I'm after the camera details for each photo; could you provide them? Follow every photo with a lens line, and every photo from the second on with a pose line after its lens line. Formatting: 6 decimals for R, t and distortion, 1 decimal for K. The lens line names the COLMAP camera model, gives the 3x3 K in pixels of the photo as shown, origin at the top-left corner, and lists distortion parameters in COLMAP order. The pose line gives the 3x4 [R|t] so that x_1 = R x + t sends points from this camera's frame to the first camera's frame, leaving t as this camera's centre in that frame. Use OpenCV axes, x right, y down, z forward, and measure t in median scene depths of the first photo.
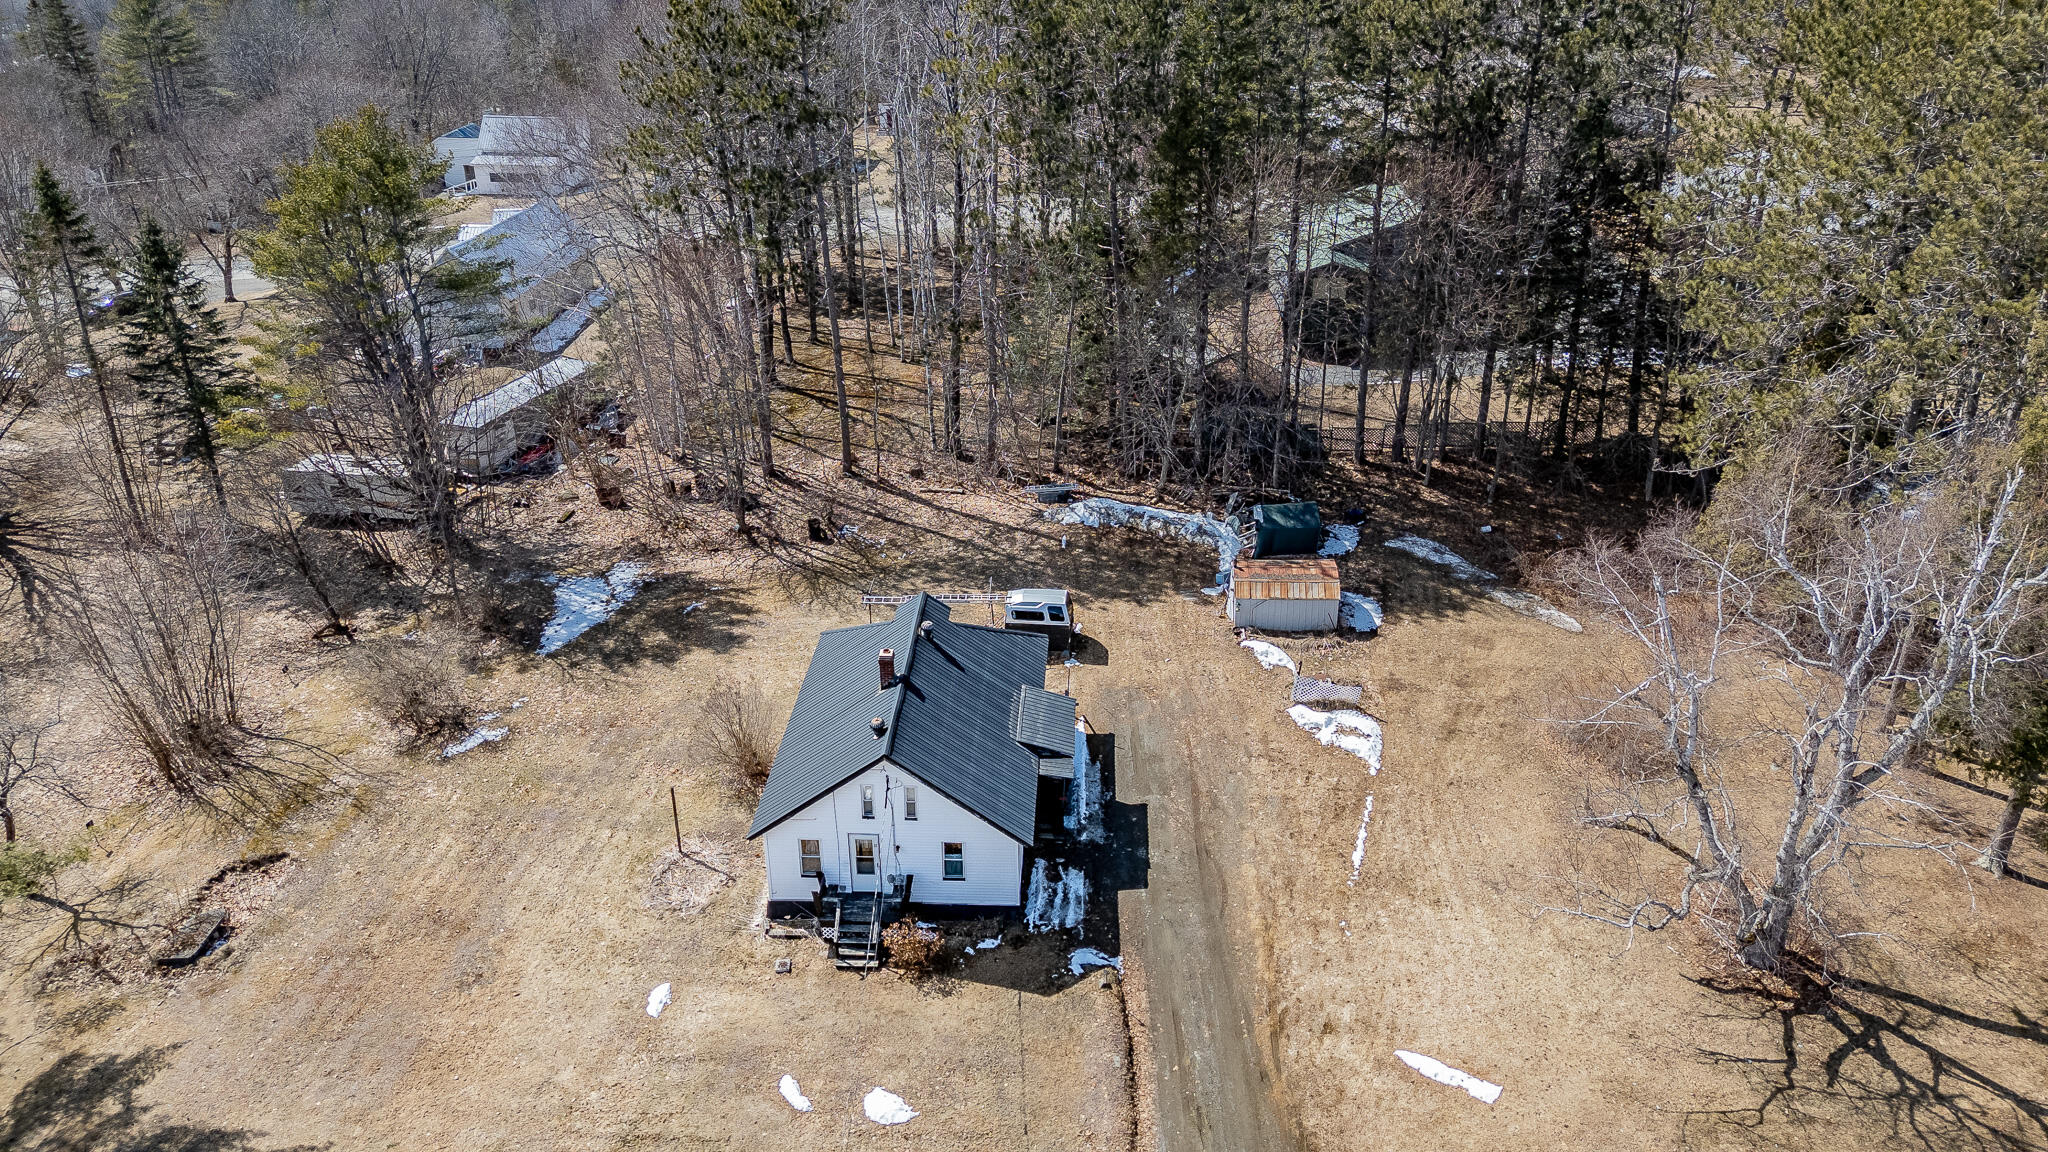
lens RADIAL K [[1472.6, 0, 1024.0], [0, 1472.6, 576.0], [0, 0, 1]] dist [0.077769, -0.081179]
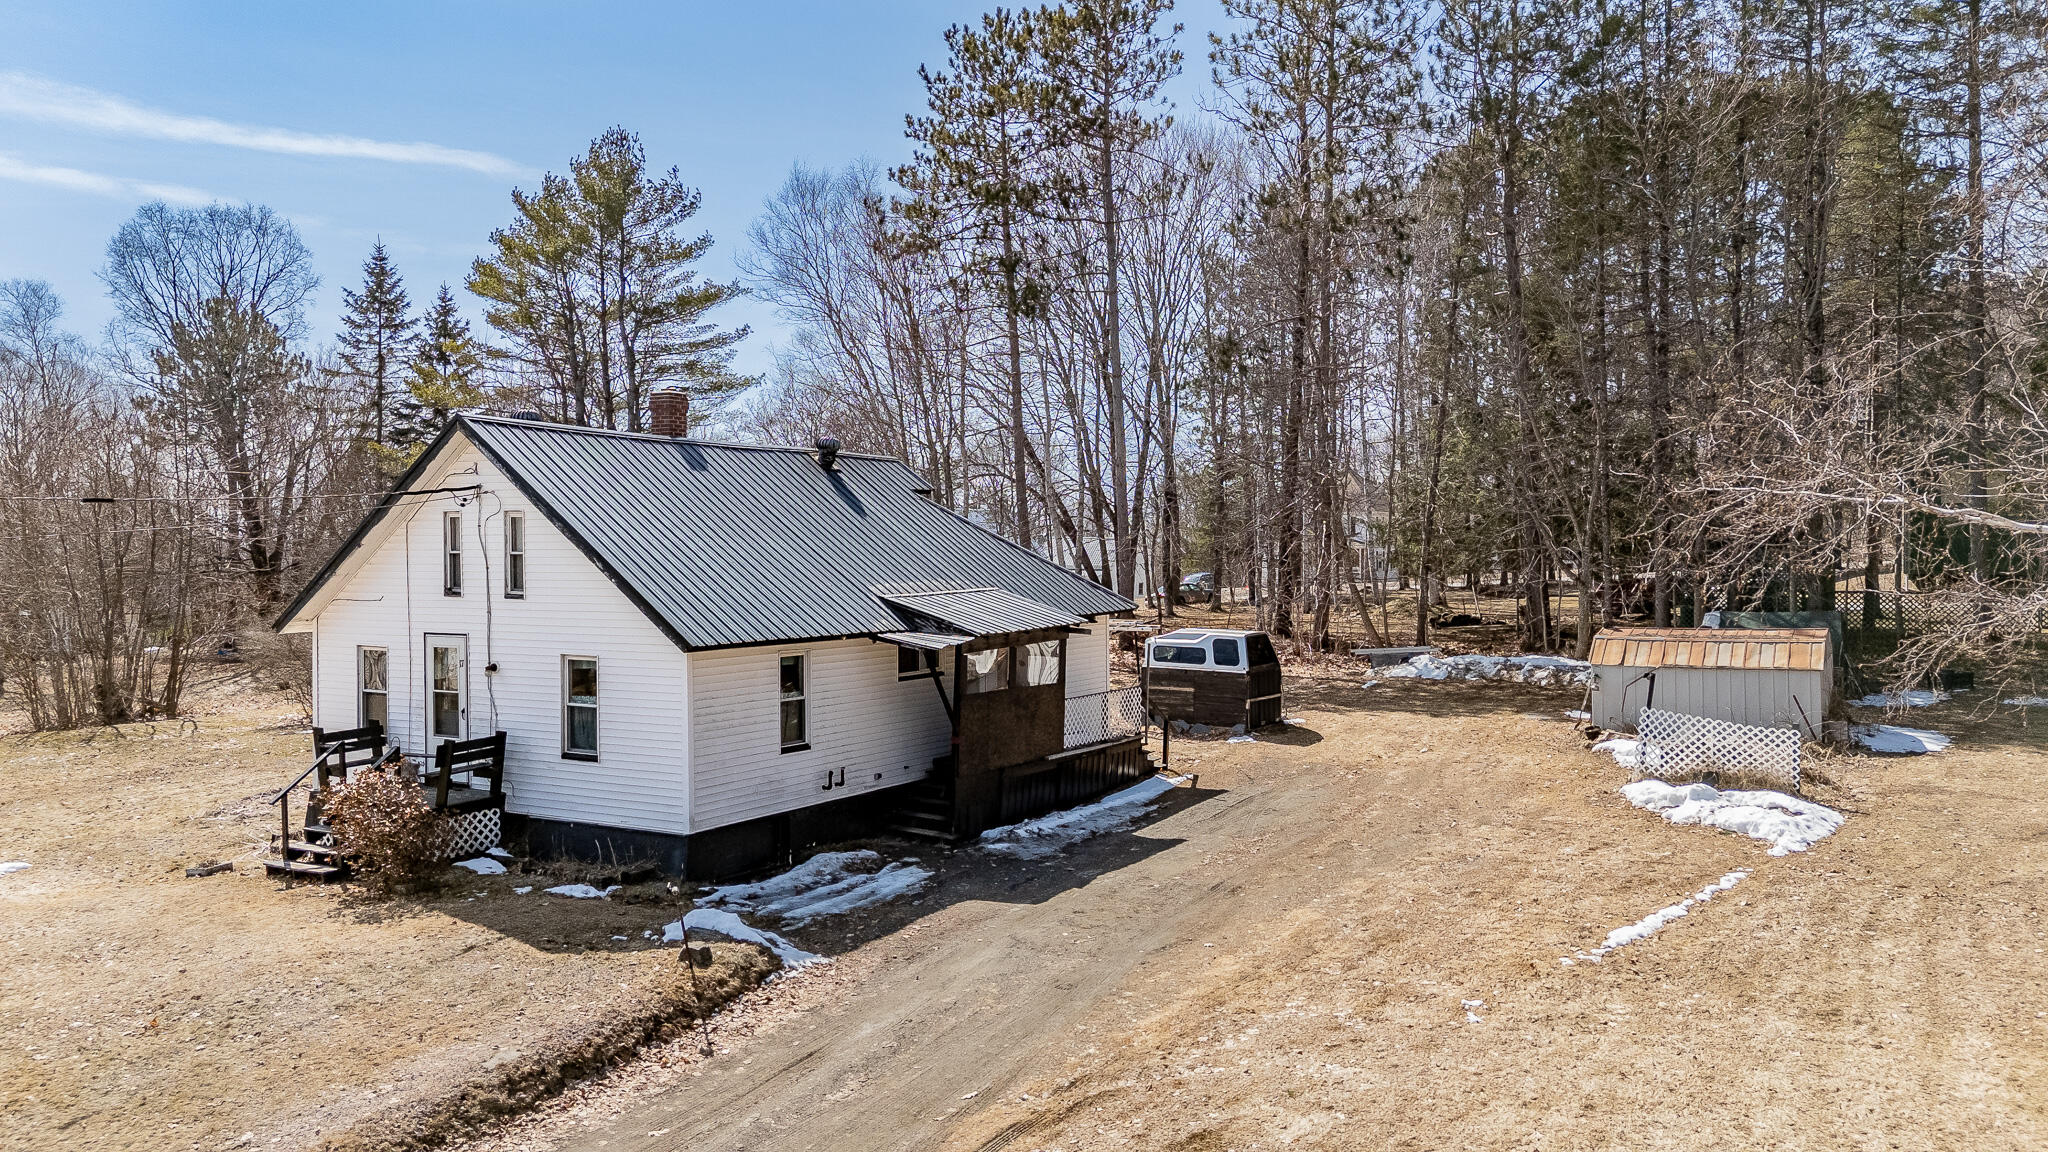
lens RADIAL K [[1472.6, 0, 1024.0], [0, 1472.6, 576.0], [0, 0, 1]] dist [0.077769, -0.081179]
pose [[0.883650, 0.006935, -0.468098, 0.214658], [-0.206361, 0.903277, -0.376174, 0.224436], [0.420213, 0.429003, 0.799611, 0.502875]]
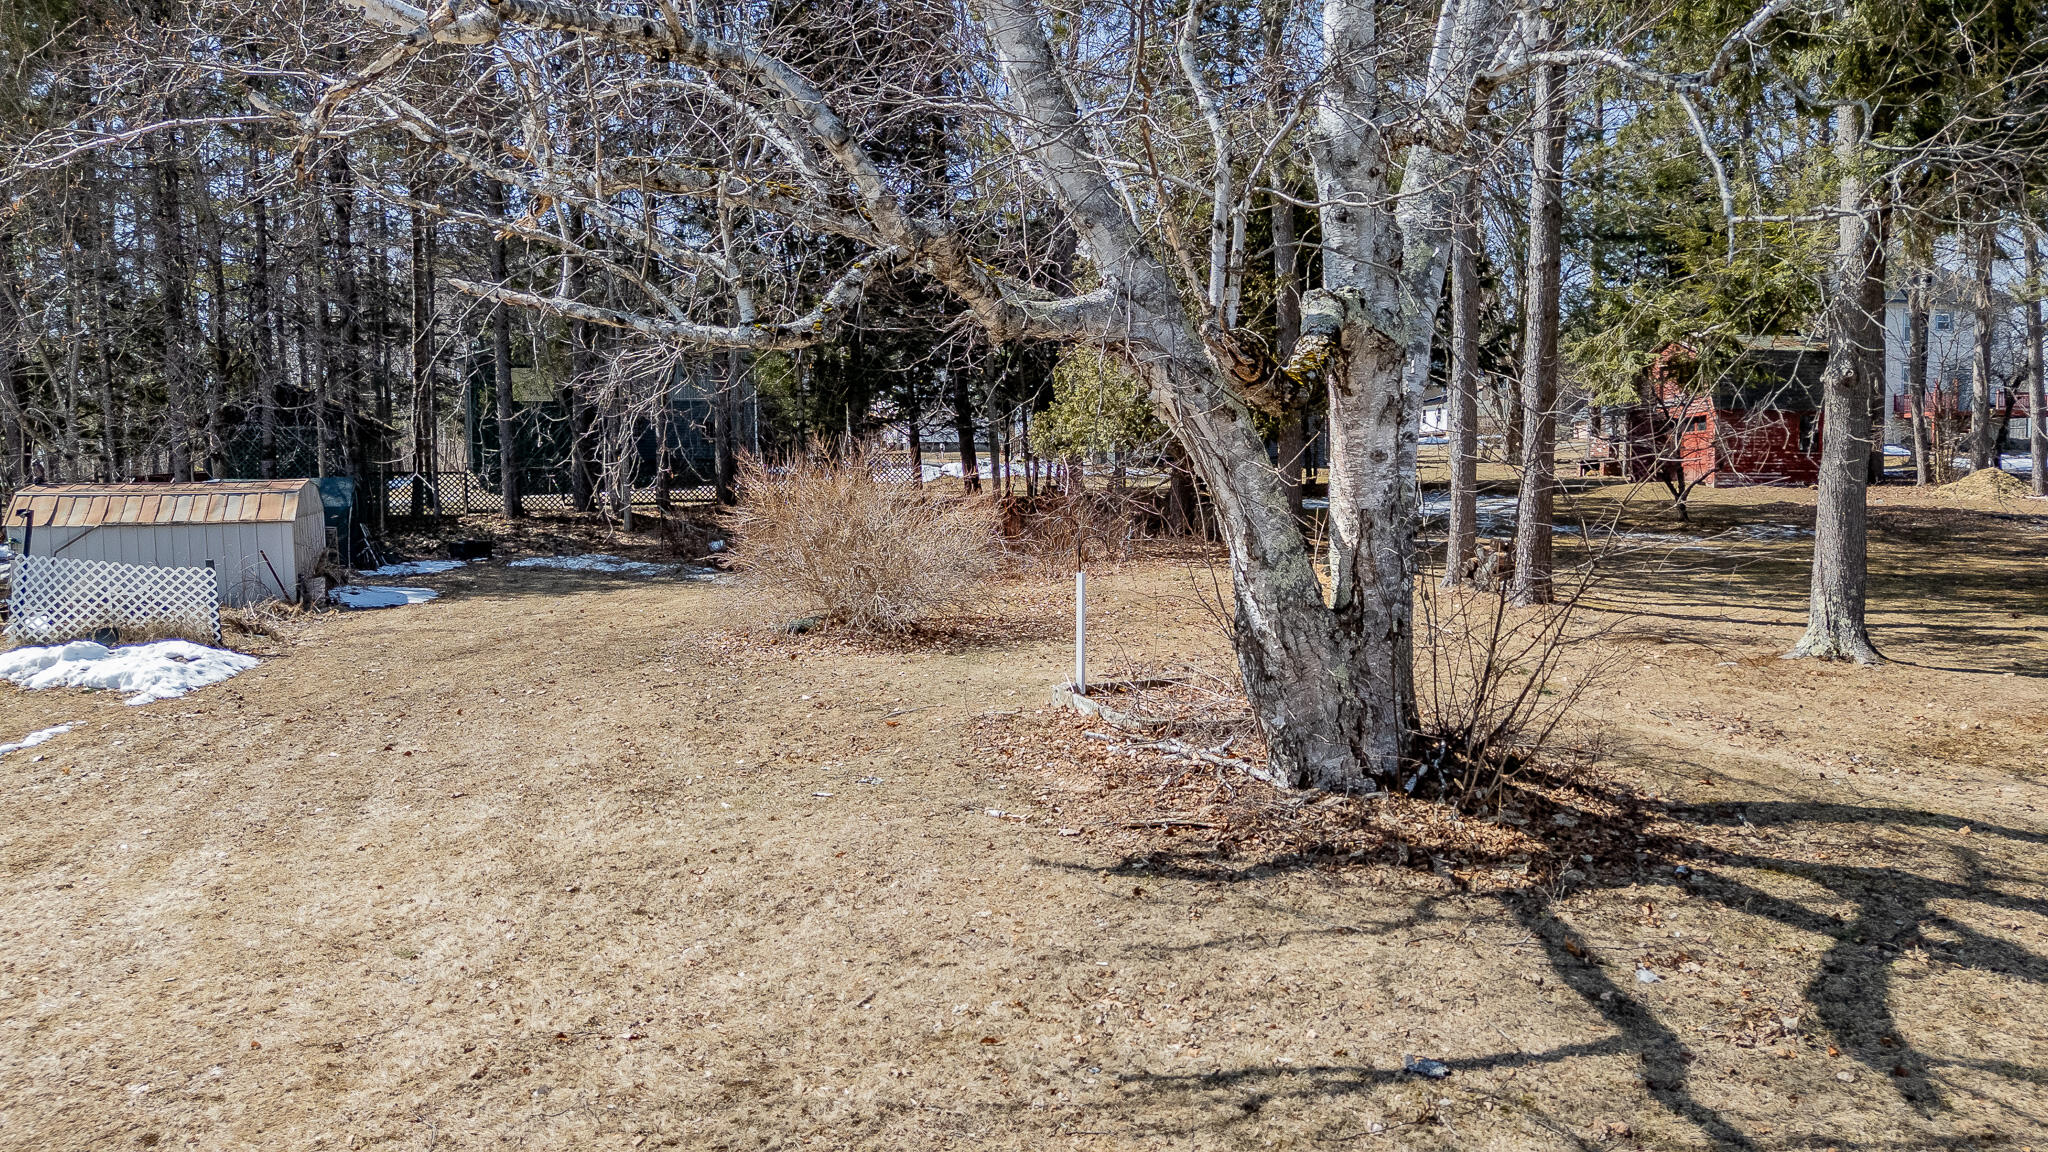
lens RADIAL K [[1472.6, 0, 1024.0], [0, 1472.6, 576.0], [0, 0, 1]] dist [0.077769, -0.081179]
pose [[0.940666, -0.023176, 0.338541, 0.267354], [0.156428, 0.914952, -0.372012, 0.222785], [-0.301127, 0.402896, 0.864290, 0.584100]]
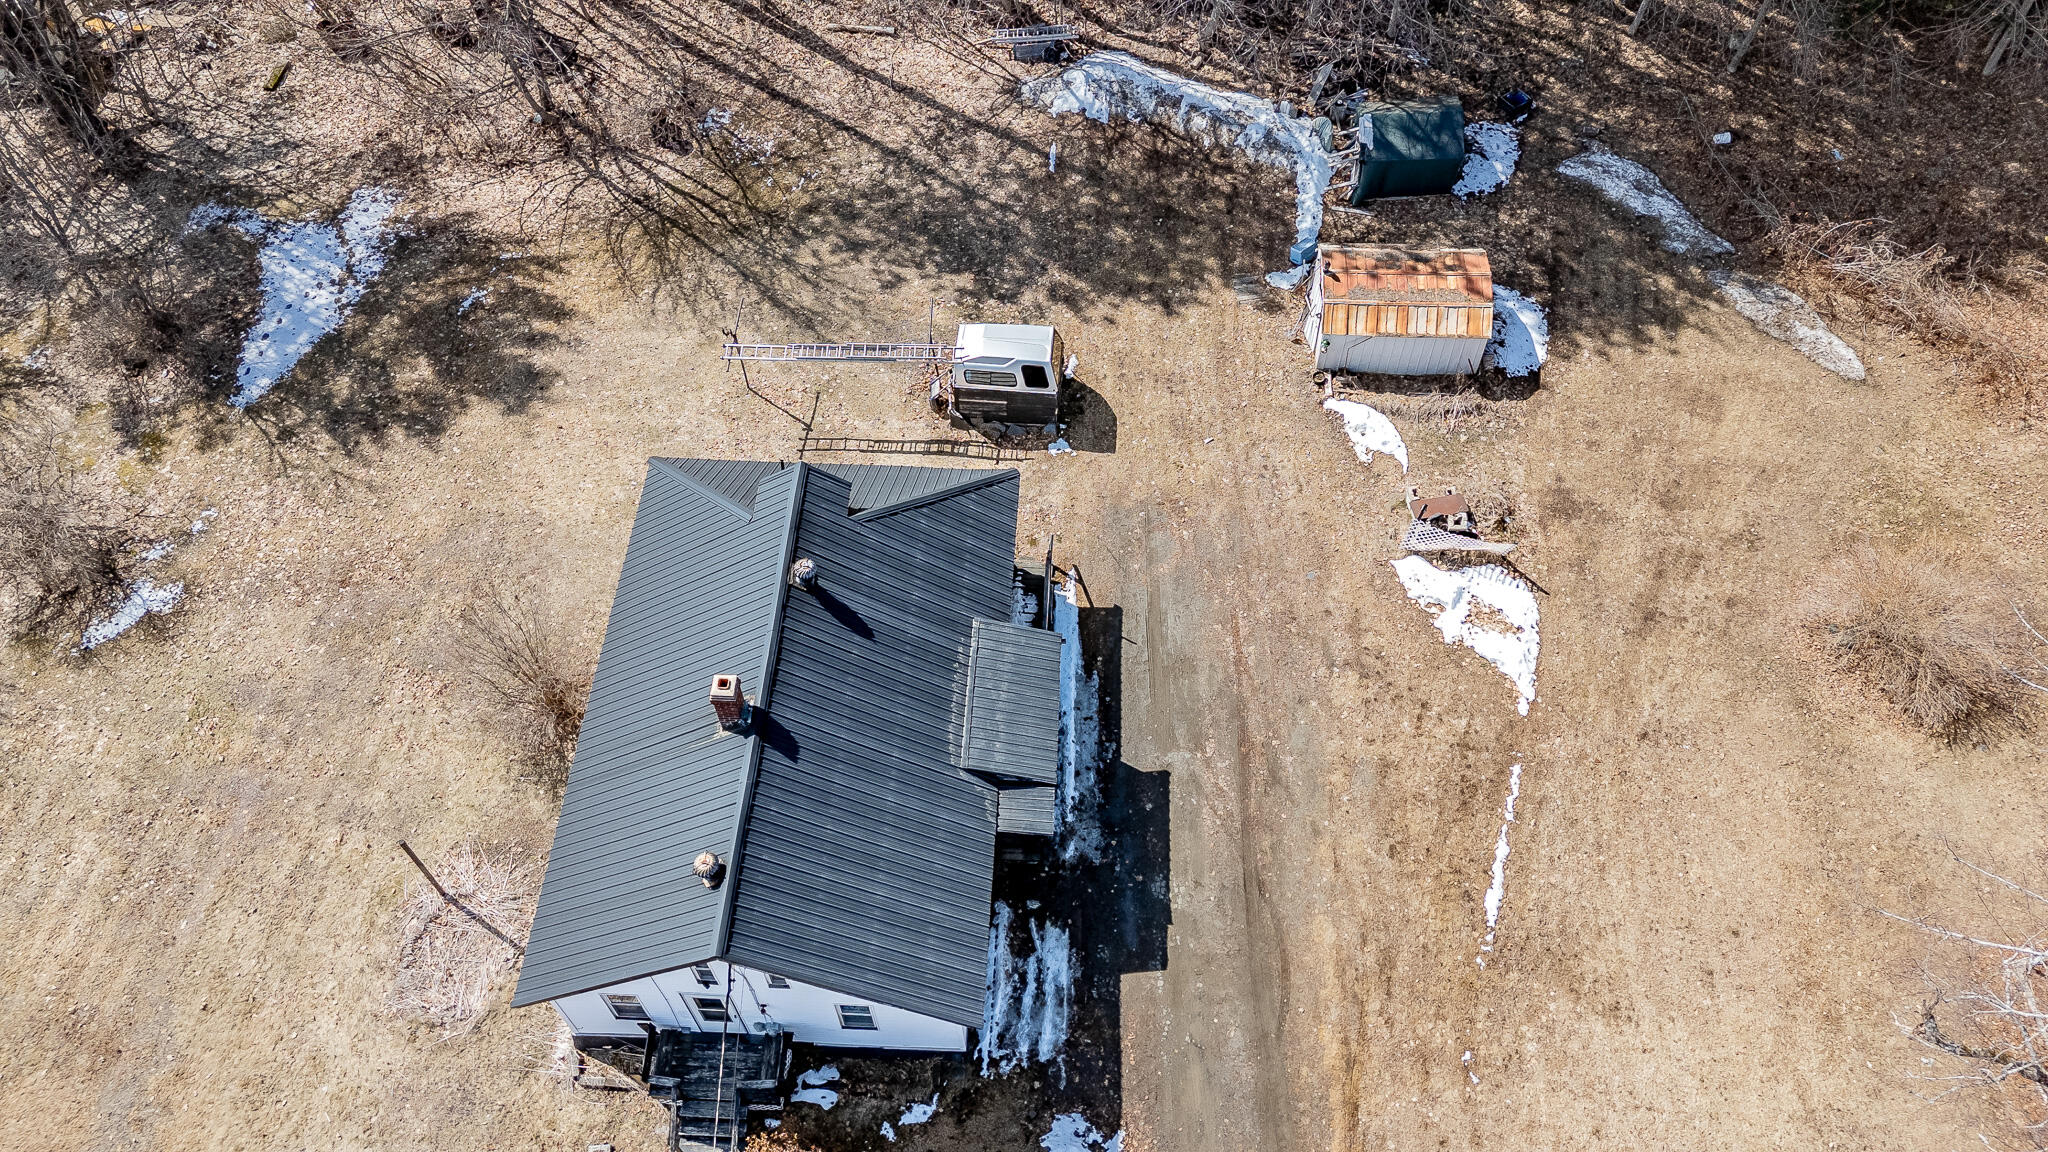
lens RADIAL K [[1459.7, 0, 1016.5], [0, 1459.7, 578.5], [0, 0, 1]] dist [0.035806, -0.006360]
pose [[0.999999, 0.000658, -0.001431, 0.014814], [0.000122, 0.873485, 0.486851, -0.199131], [0.001570, -0.486851, 0.873484, 0.414765]]
